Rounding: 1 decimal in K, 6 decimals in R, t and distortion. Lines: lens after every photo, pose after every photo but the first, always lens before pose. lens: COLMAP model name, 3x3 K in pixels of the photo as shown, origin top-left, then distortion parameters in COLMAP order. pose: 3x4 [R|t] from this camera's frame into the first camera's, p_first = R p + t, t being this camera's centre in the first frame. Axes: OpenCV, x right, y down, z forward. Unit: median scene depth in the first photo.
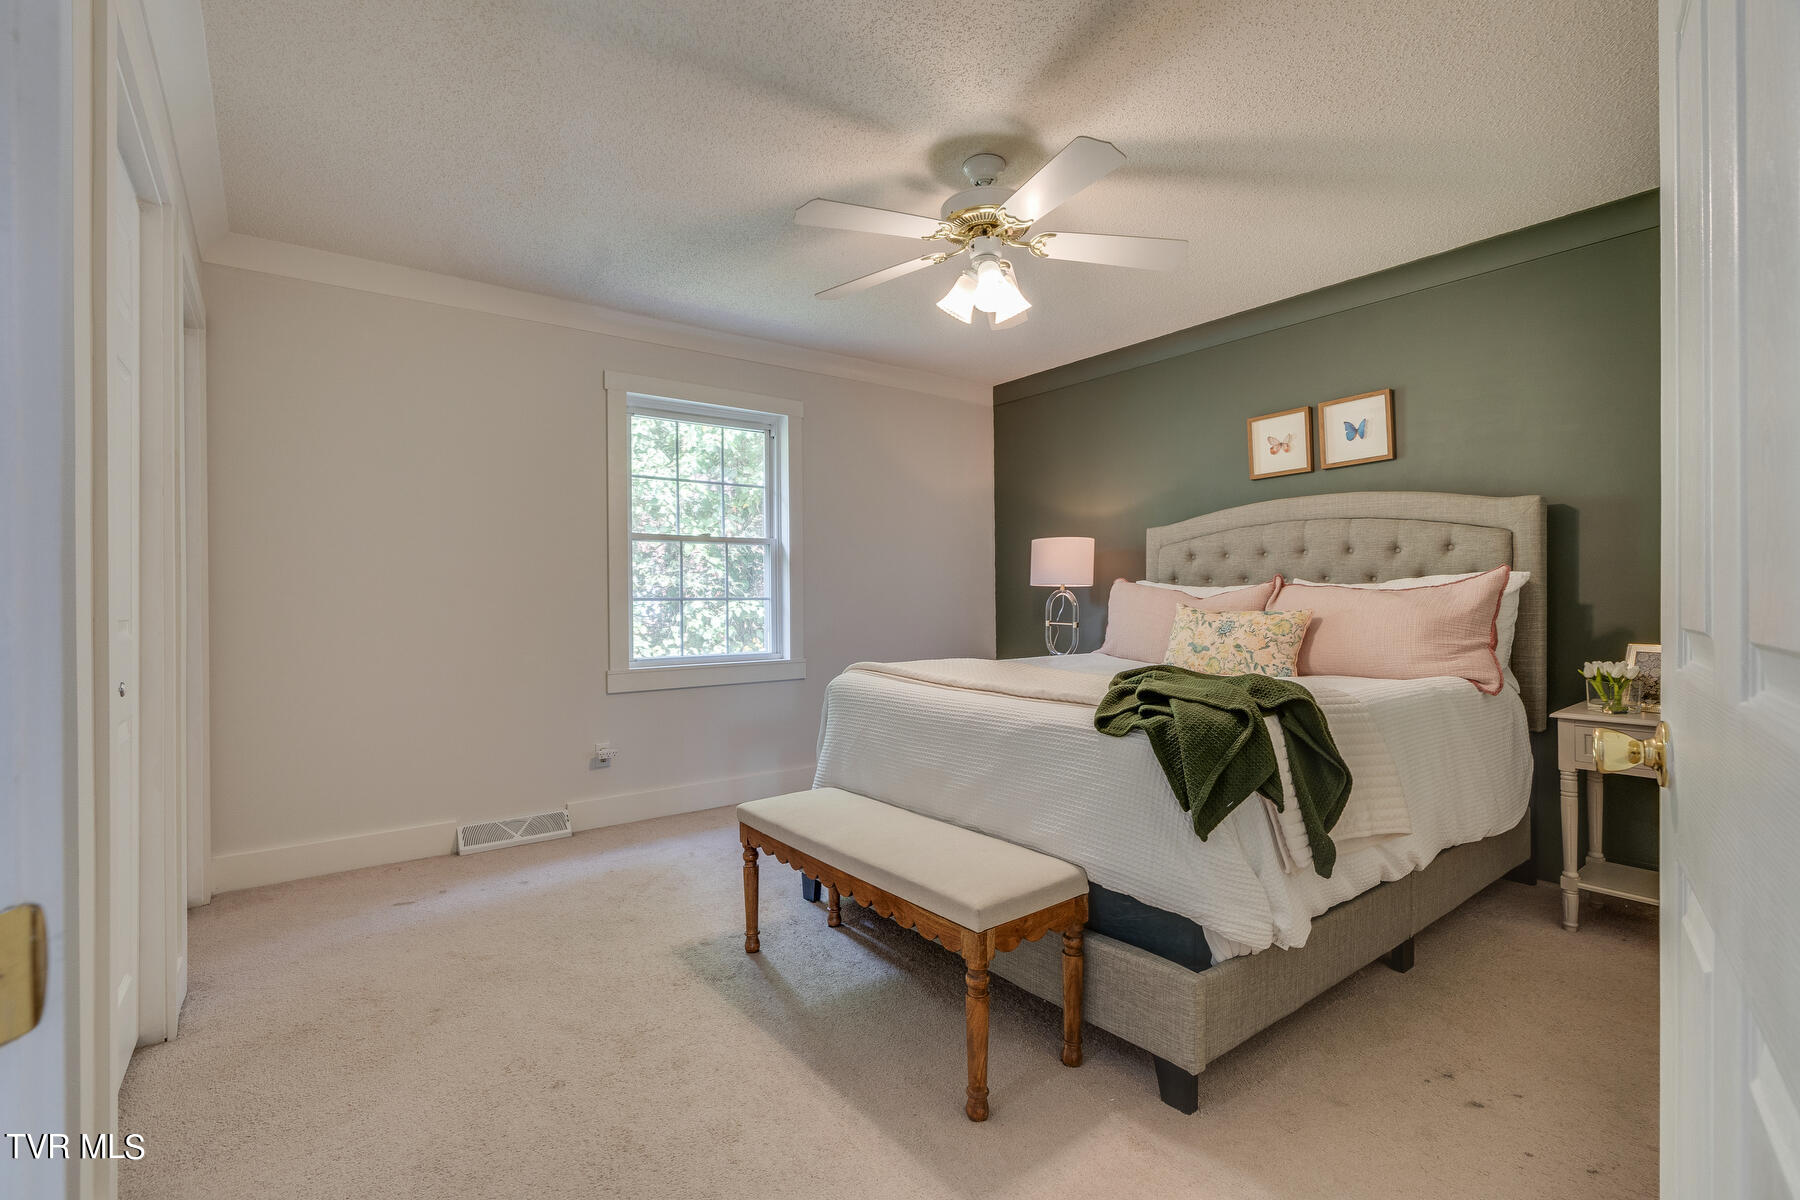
lens RADIAL K [[824.8, 0, 907.4], [0, 824.8, 604.3], [0, 0, 1]] dist [0.002298, 0.000626]
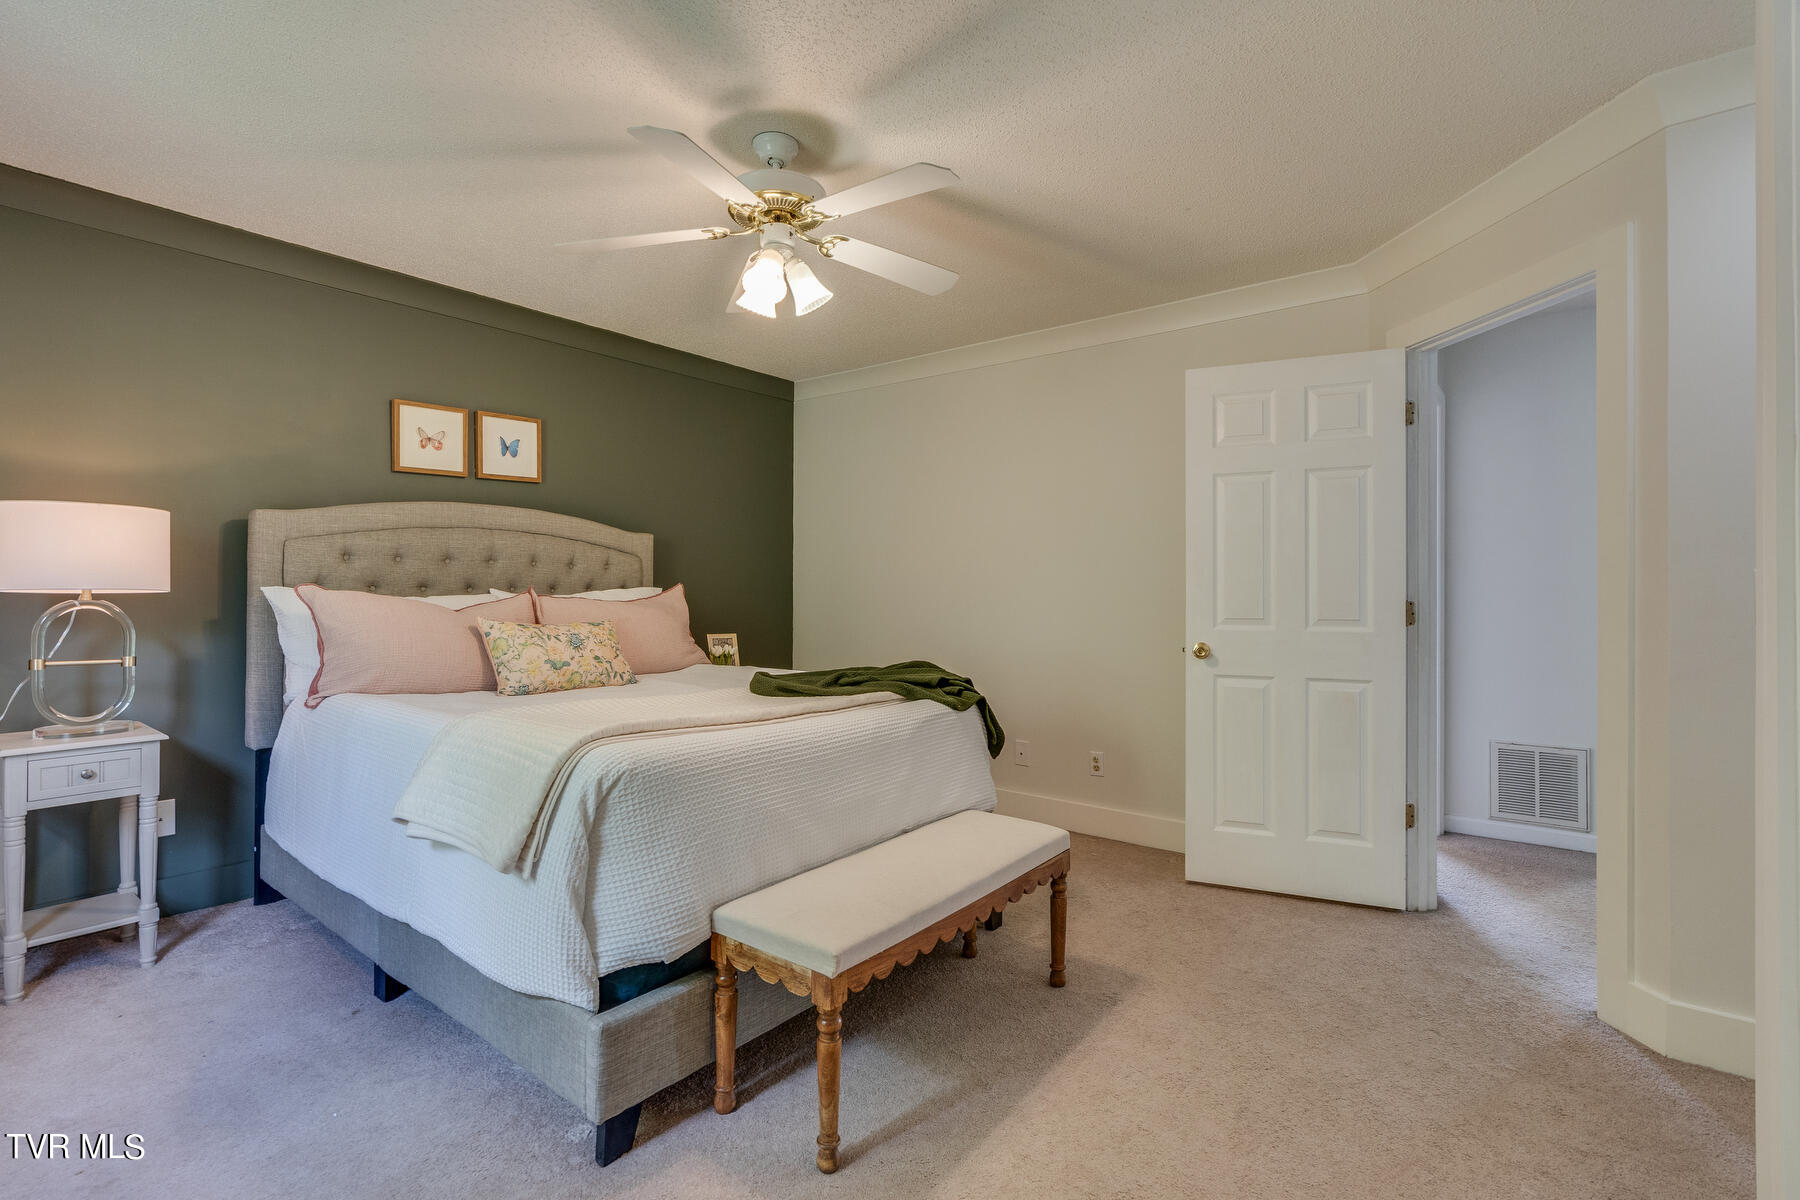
lens RADIAL K [[824.8, 0, 906.6], [0, 824.8, 584.6], [0, 0, 1]] dist [0.002298, 0.000626]
pose [[-0.250356, 0.017715, 0.967992, -0.585905], [0.012428, 0.999809, -0.015083, -0.015946], [-0.968074, 0.008254, -0.250528, 0.773515]]
